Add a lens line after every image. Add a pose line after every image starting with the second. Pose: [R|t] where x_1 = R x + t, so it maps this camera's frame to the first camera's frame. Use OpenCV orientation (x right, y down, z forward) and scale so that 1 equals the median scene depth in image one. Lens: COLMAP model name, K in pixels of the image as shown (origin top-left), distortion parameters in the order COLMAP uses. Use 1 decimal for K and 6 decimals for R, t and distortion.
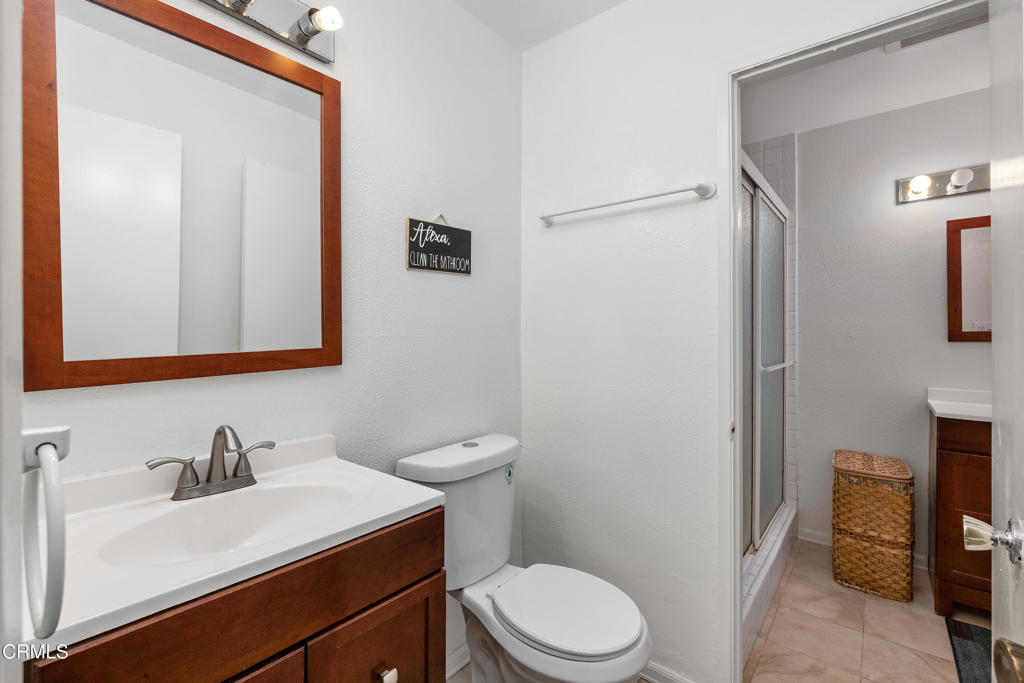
lens RADIAL K [[443.0, 0, 508.5], [0, 443.0, 338.6], [0, 0, 1]] dist [0.003524, 0.000295]
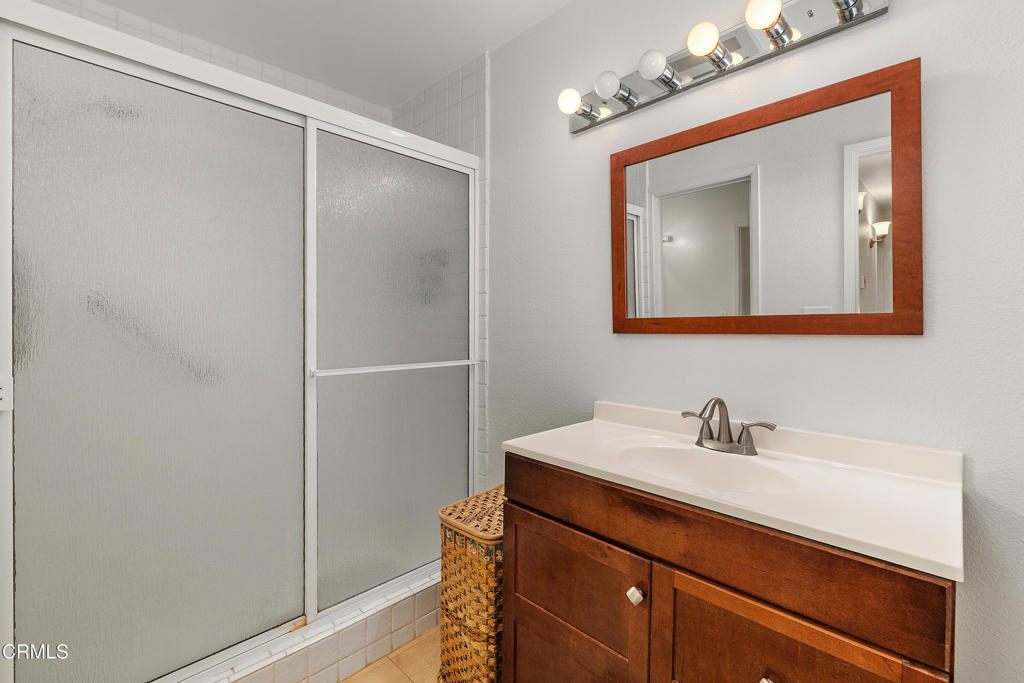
lens RADIAL K [[443.0, 0, 514.9], [0, 443.0, 336.1], [0, 0, 1]] dist [0.003524, 0.000295]
pose [[0.996386, -0.004759, -0.084805, 0.980962], [0.005957, 0.999886, 0.013879, 0.000040], [0.084729, -0.014334, 0.996301, 0.337442]]
